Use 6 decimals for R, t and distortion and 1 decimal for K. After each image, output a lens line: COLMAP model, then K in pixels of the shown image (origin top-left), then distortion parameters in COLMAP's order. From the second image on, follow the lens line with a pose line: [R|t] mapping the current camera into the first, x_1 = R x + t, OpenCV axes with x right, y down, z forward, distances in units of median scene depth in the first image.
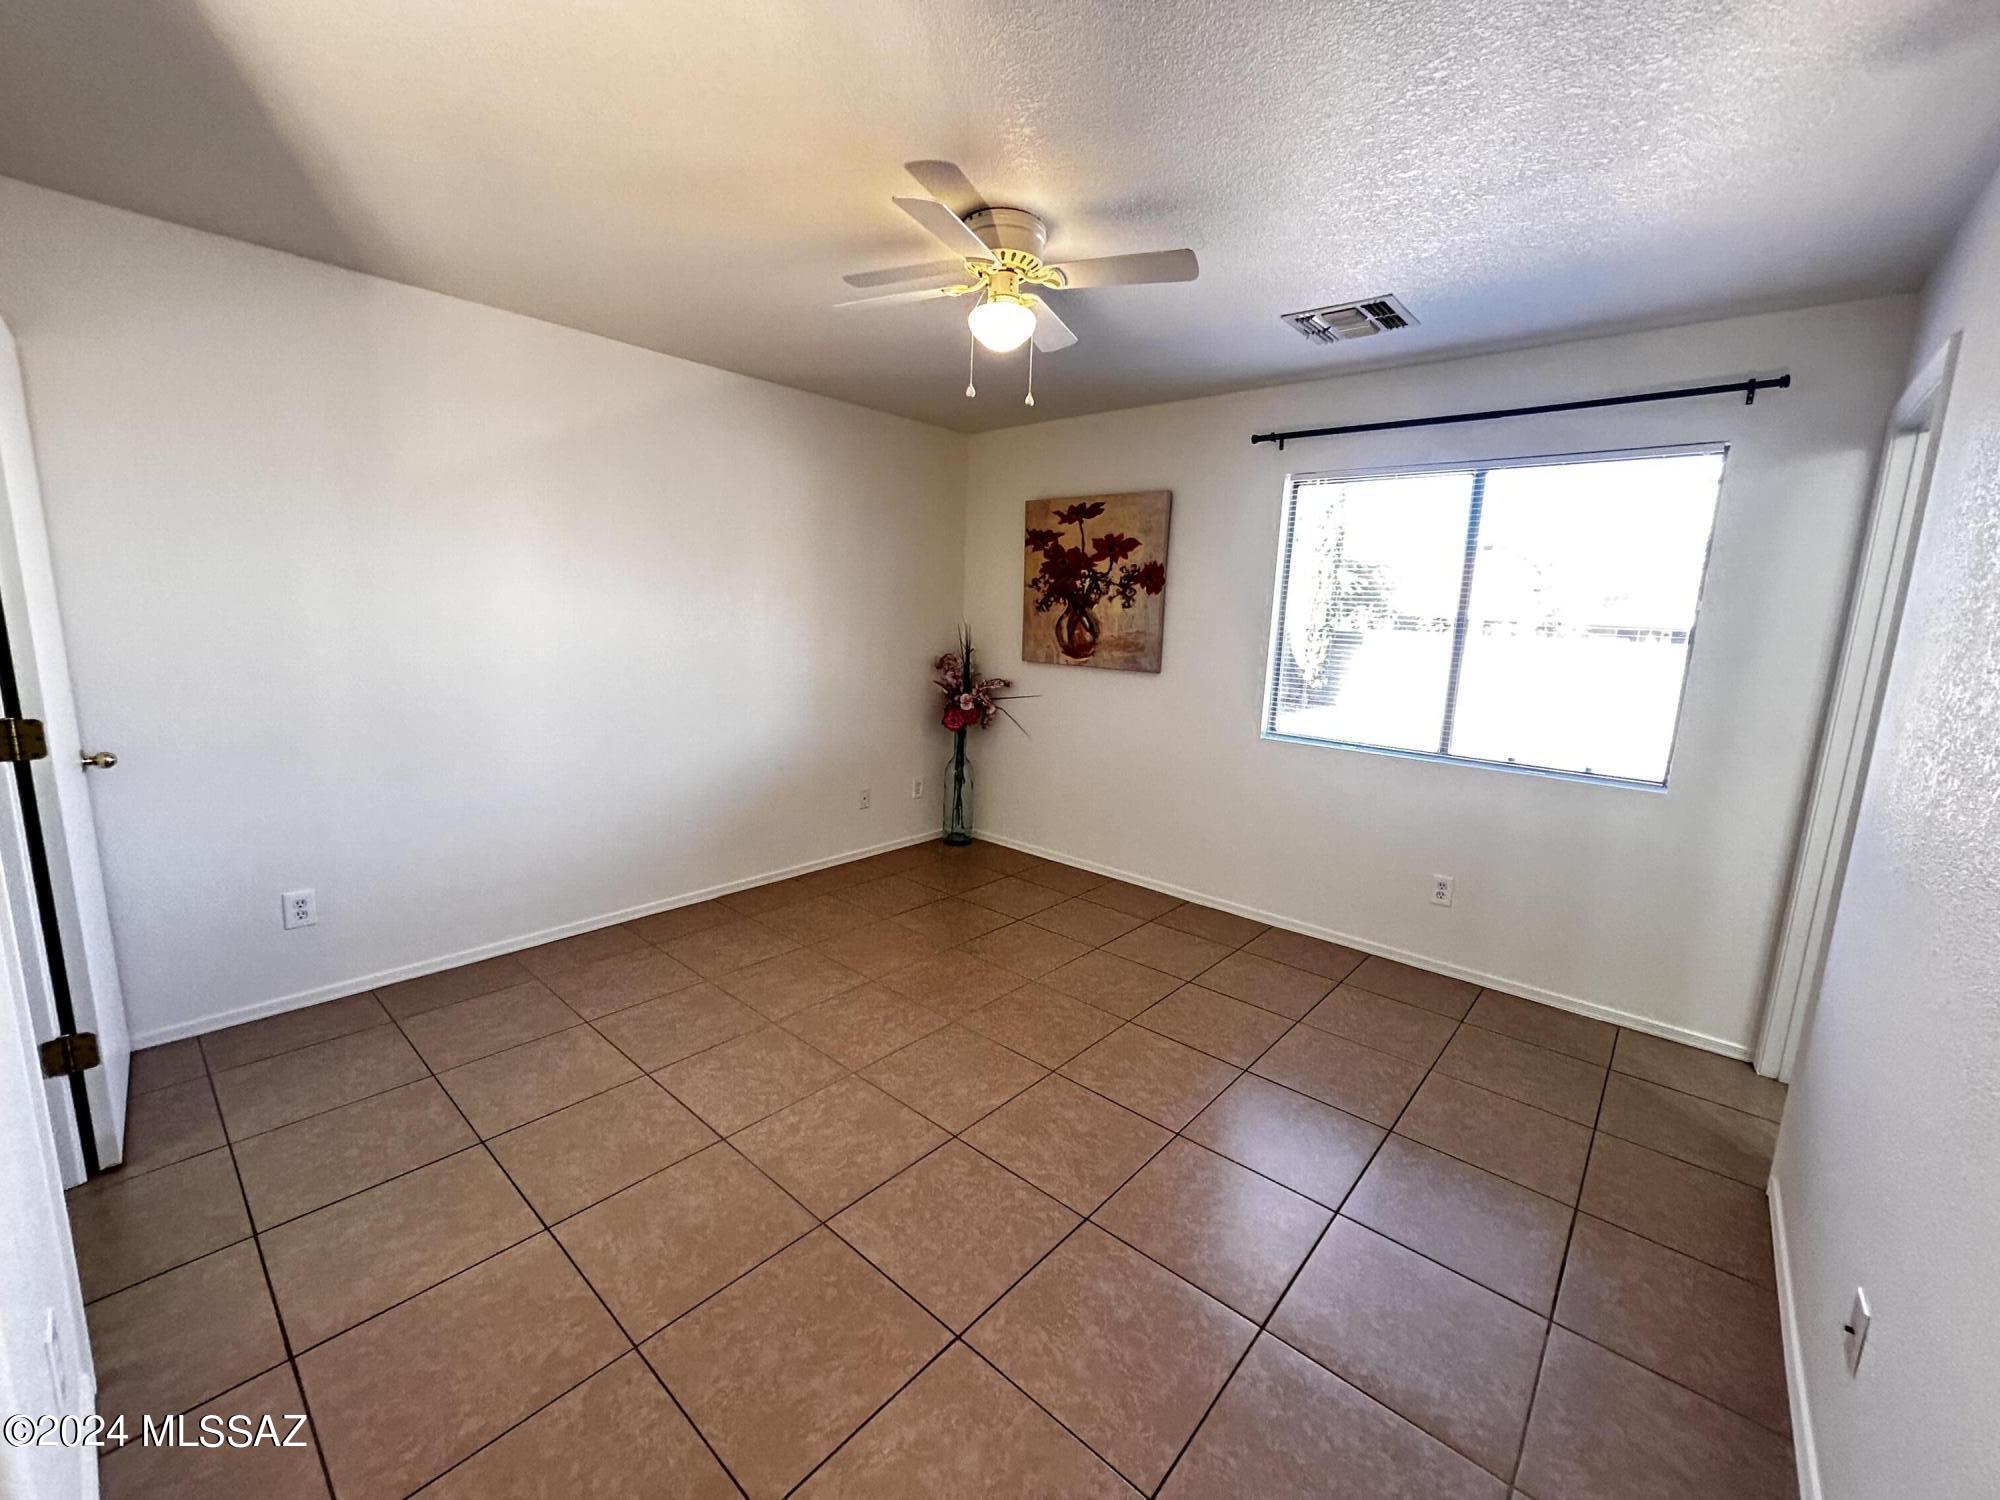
lens RADIAL K [[805.5, 0, 1003.4], [0, 805.5, 746.3], [0, 0, 1]] dist [0.002432, 0.000576]
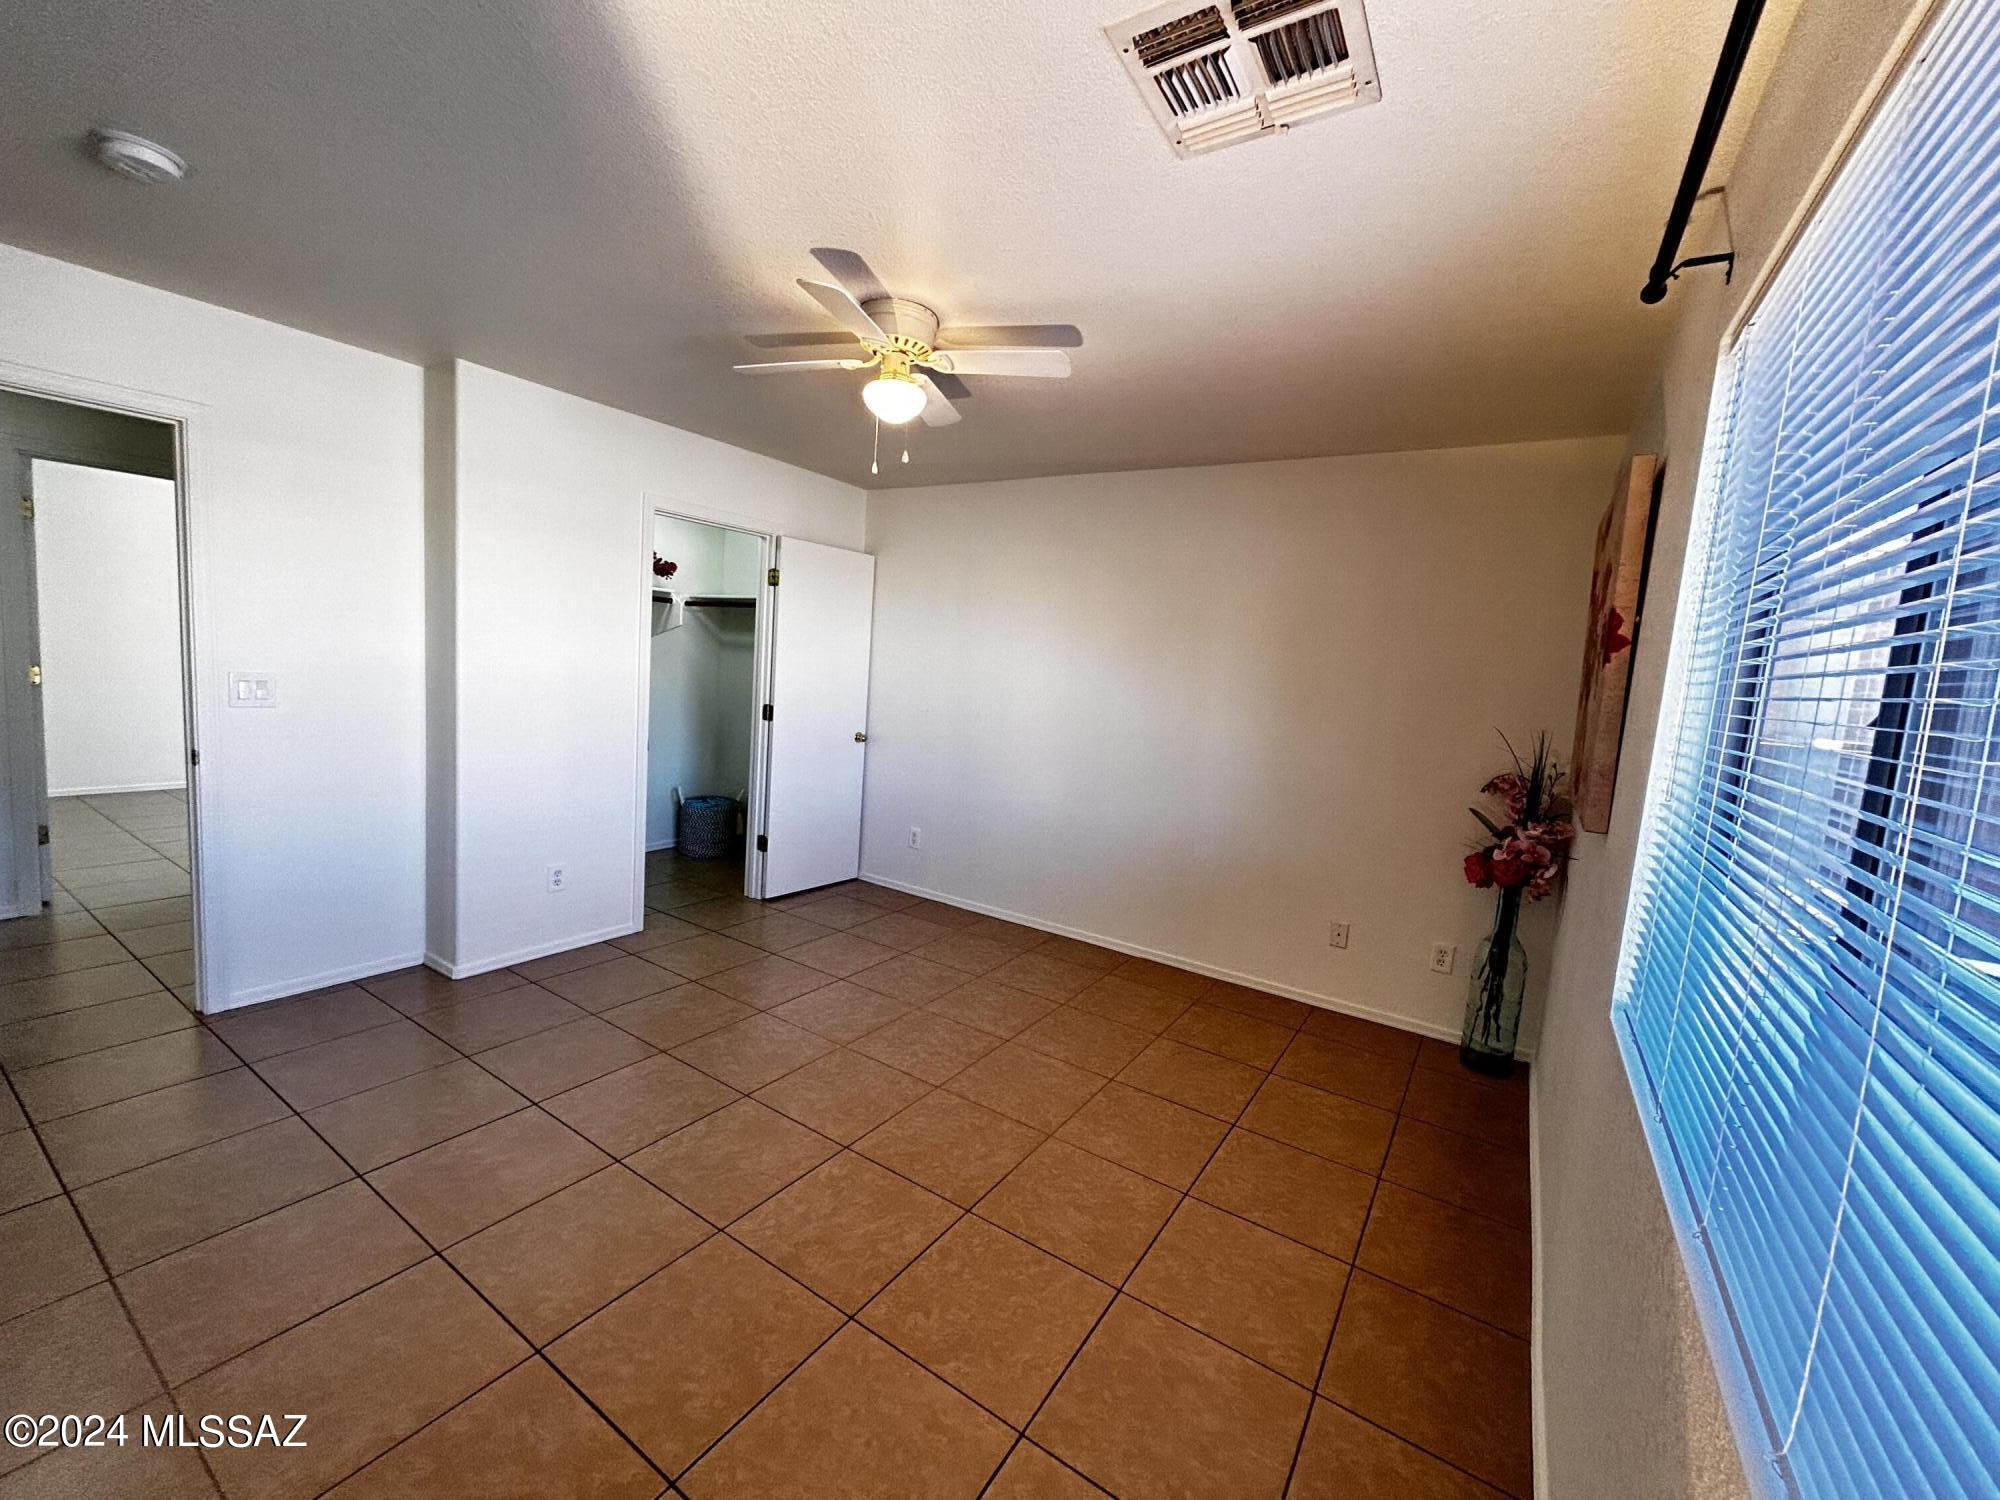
lens RADIAL K [[805.5, 0, 1012.7], [0, 805.5, 748.0], [0, 0, 1]] dist [0.002432, 0.000576]
pose [[0.148285, 0.080644, -0.985651, 0.597081], [-0.228099, 0.972585, 0.045259, -0.082774], [0.962280, 0.218115, 0.162614, 0.569081]]
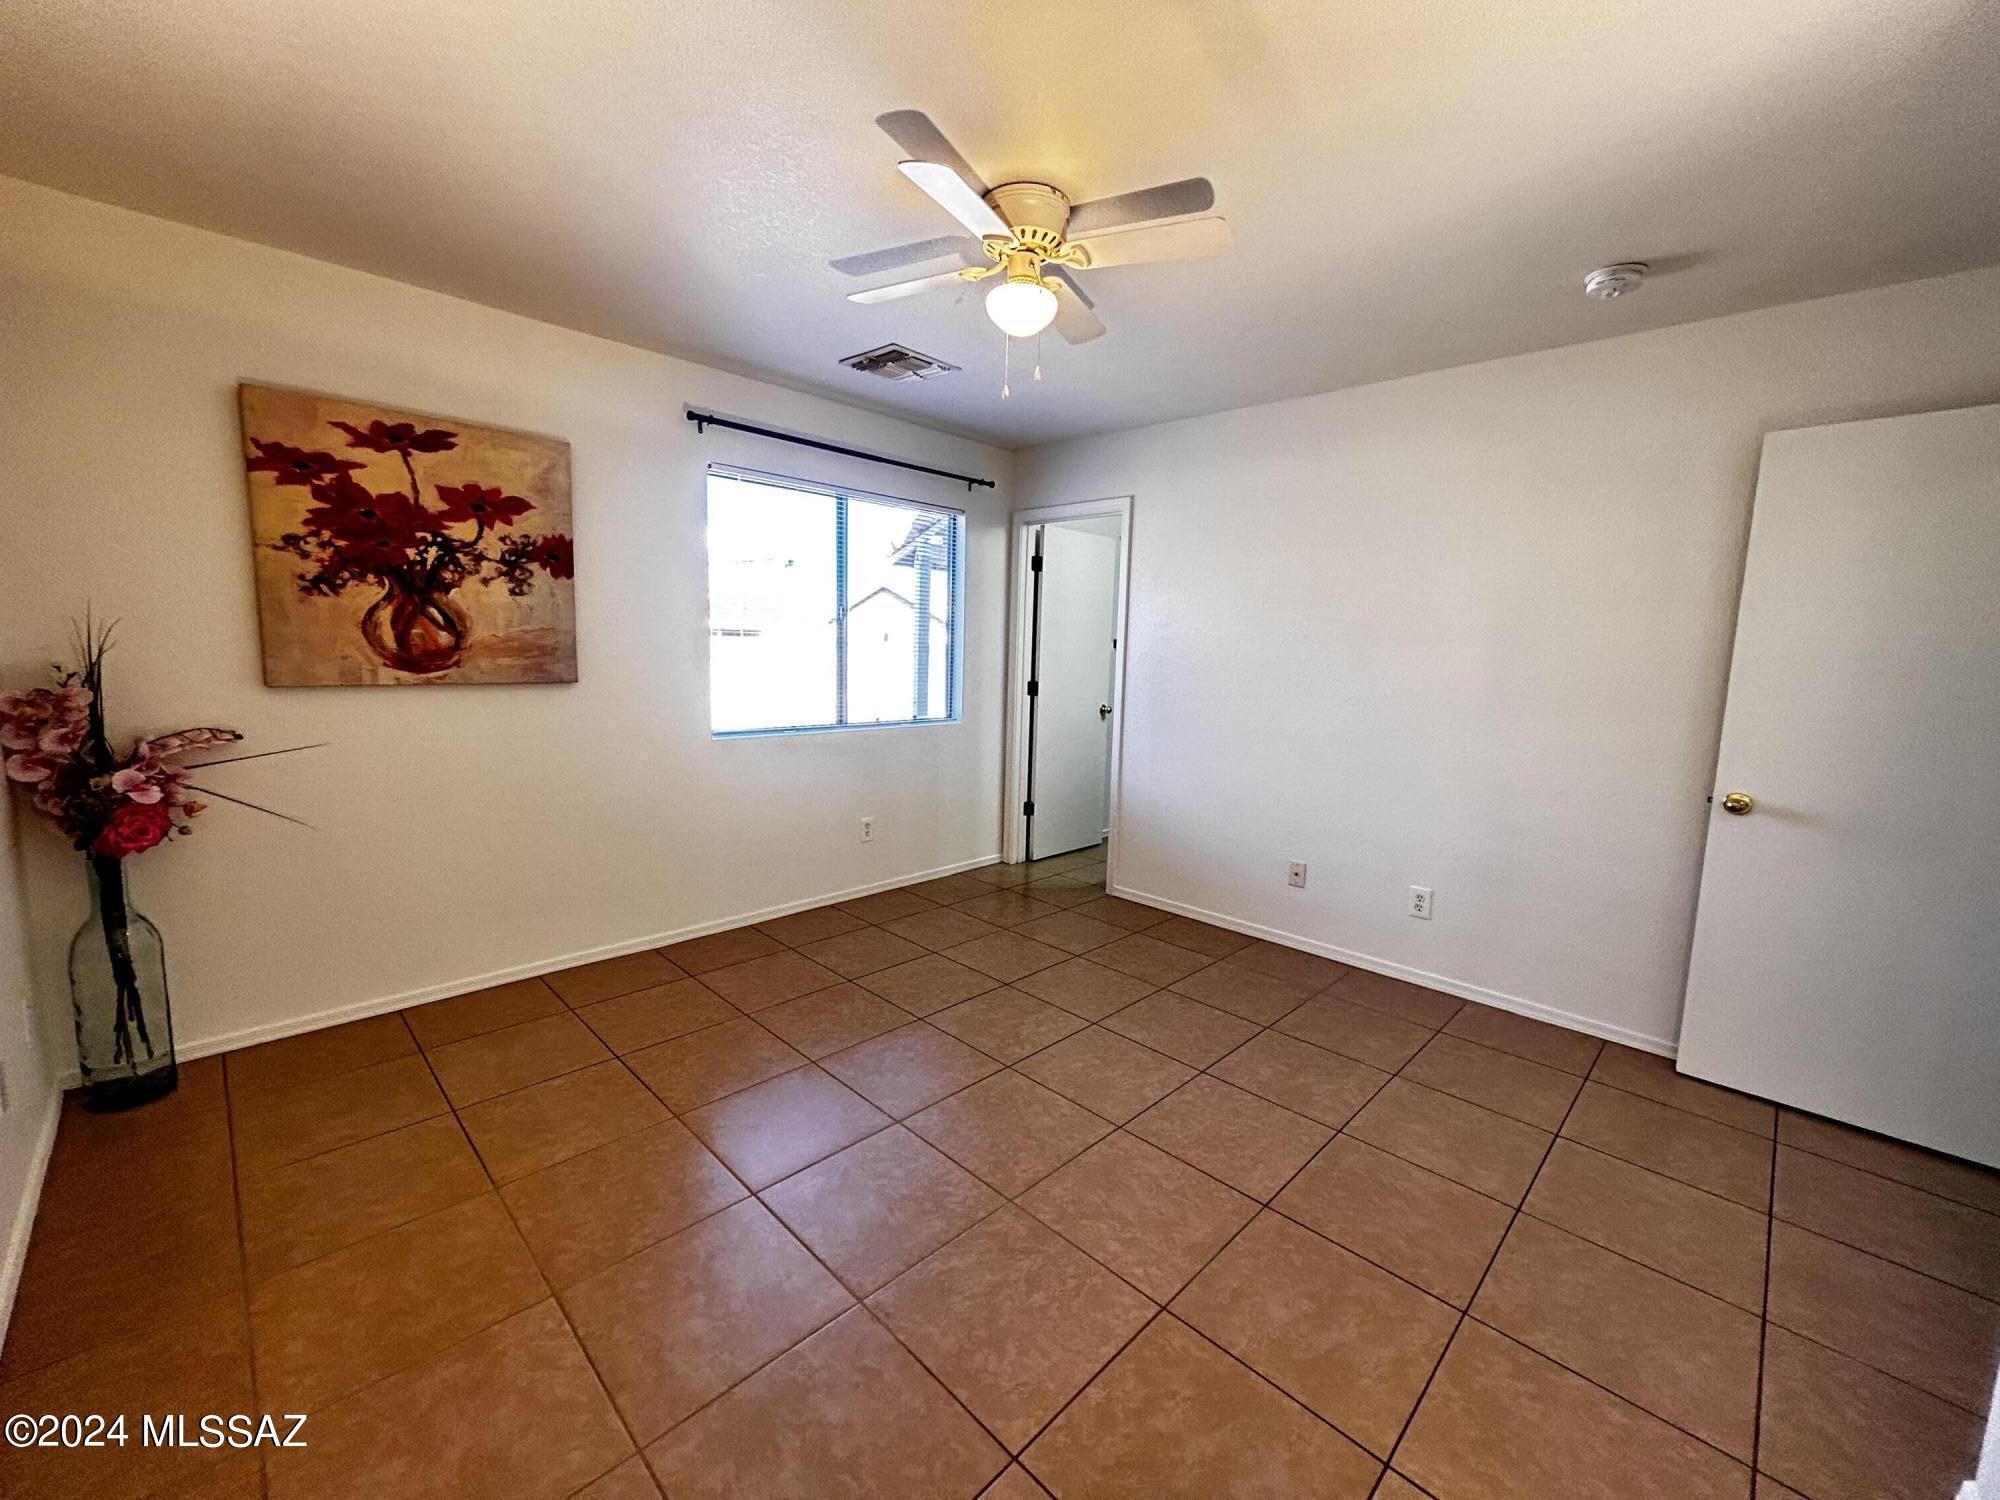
lens RADIAL K [[805.5, 0, 1007.9], [0, 805.5, 748.7], [0, 0, 1]] dist [0.002432, 0.000576]
pose [[0.065313, -0.166306, 0.983909, -0.530847], [0.141062, 0.977651, 0.155884, -0.089125], [-0.987844, 0.128611, 0.087312, 0.525298]]
